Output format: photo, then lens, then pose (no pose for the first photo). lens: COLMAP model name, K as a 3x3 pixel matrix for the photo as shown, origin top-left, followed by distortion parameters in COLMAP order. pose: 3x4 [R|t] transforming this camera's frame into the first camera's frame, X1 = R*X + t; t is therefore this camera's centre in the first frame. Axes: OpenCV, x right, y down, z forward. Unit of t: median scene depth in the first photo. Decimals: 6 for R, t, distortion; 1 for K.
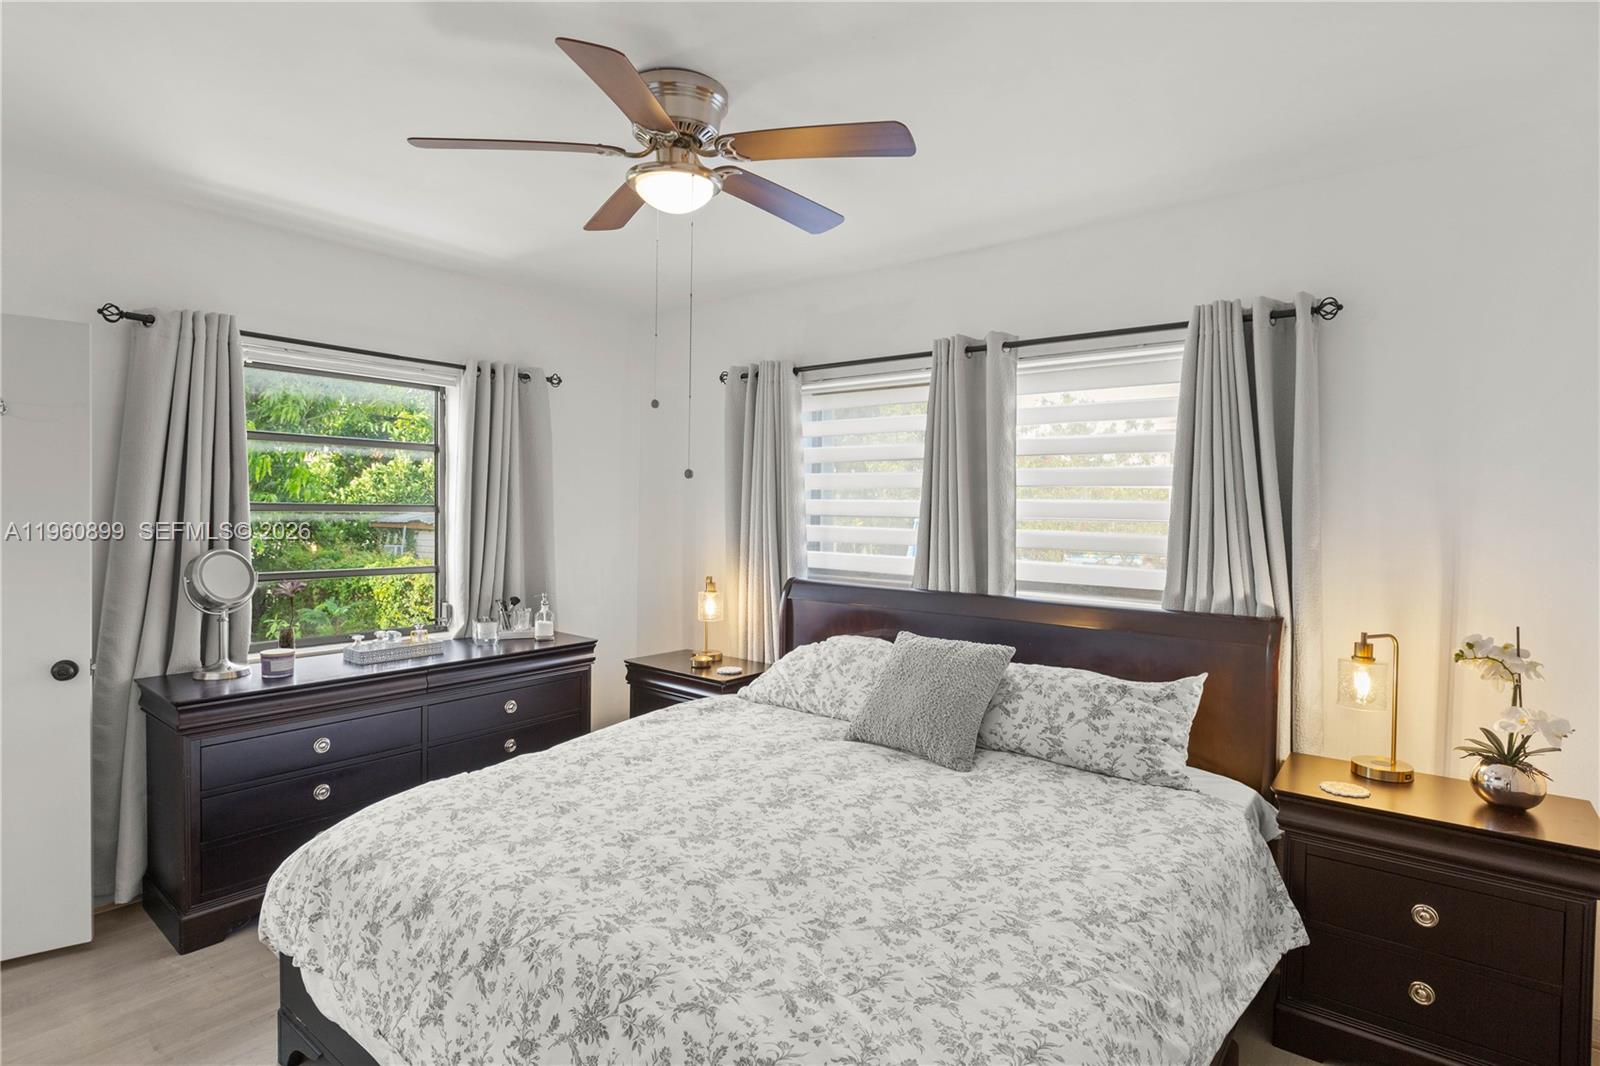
lens RADIAL K [[799.0, 0, 800.0], [0, 799.0, 533.0], [0, 0, 1]] dist [0.133356, -0.000069]
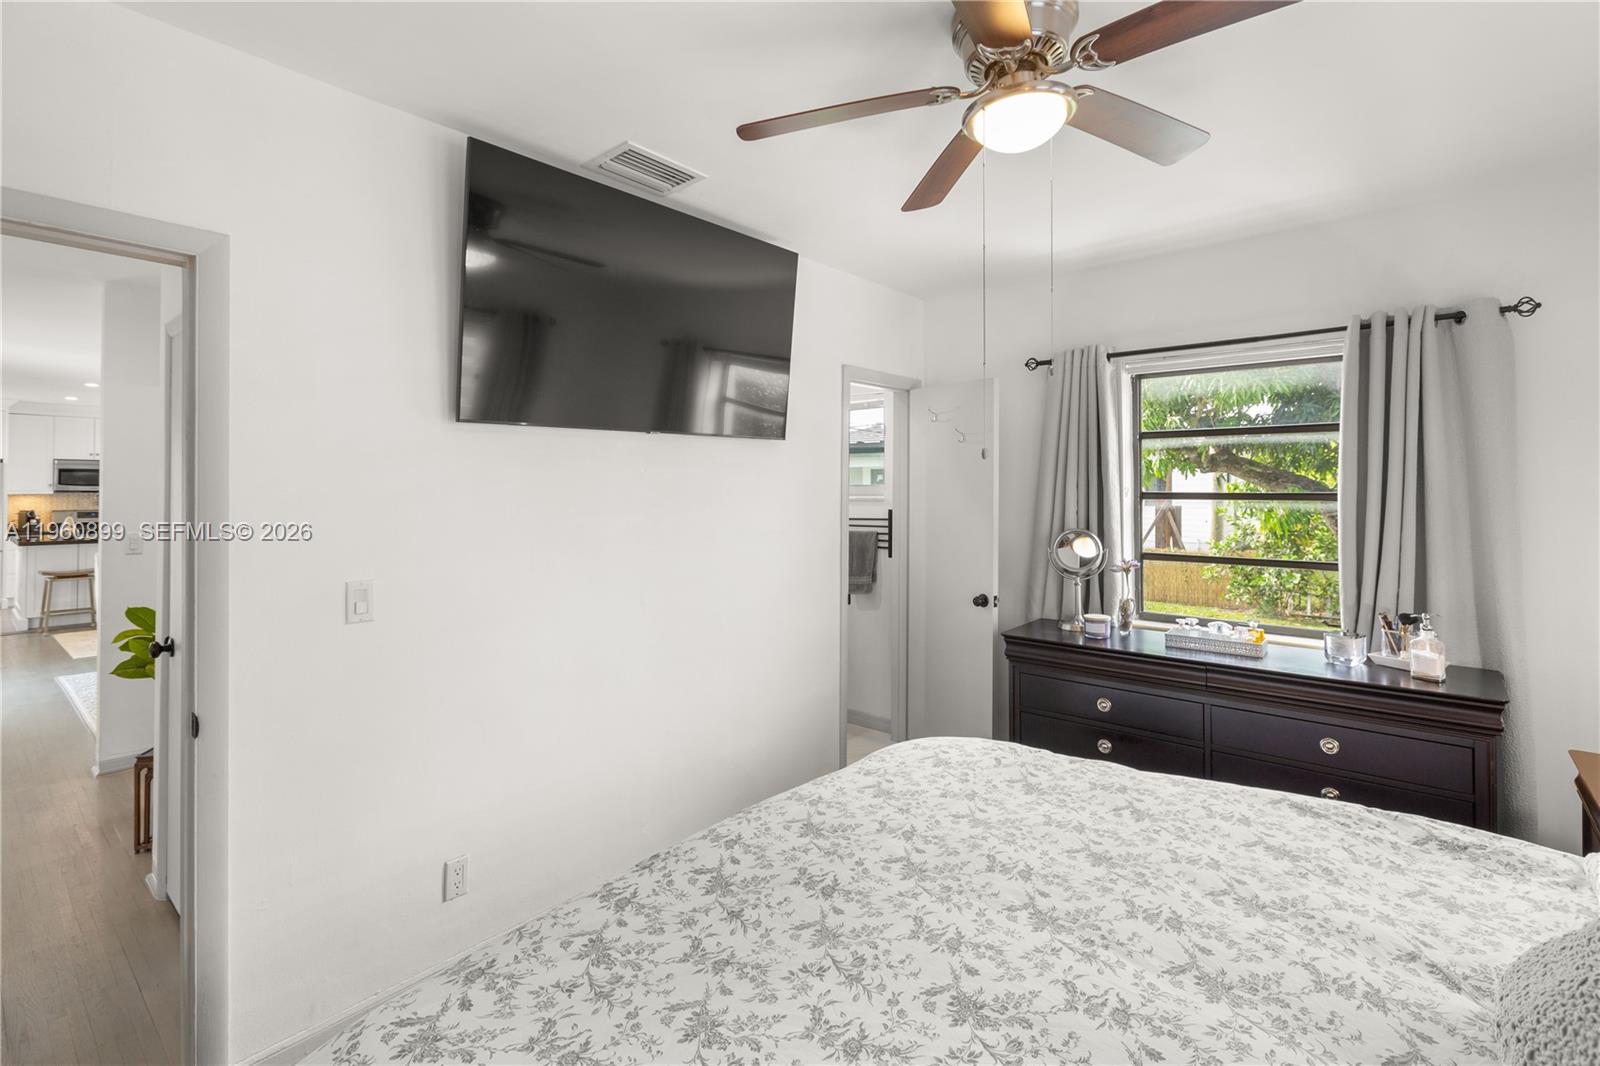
lens RADIAL K [[766.7, 0, 800.4], [0, 766.7, 503.0], [0, 0, 1]] dist [0.039404, -0.000097]
pose [[-0.050794, -0.013418, -0.998619, 0.552368], [-0.018772, 0.999746, -0.012478, 0.004037], [0.998533, 0.018113, -0.051033, 0.731464]]
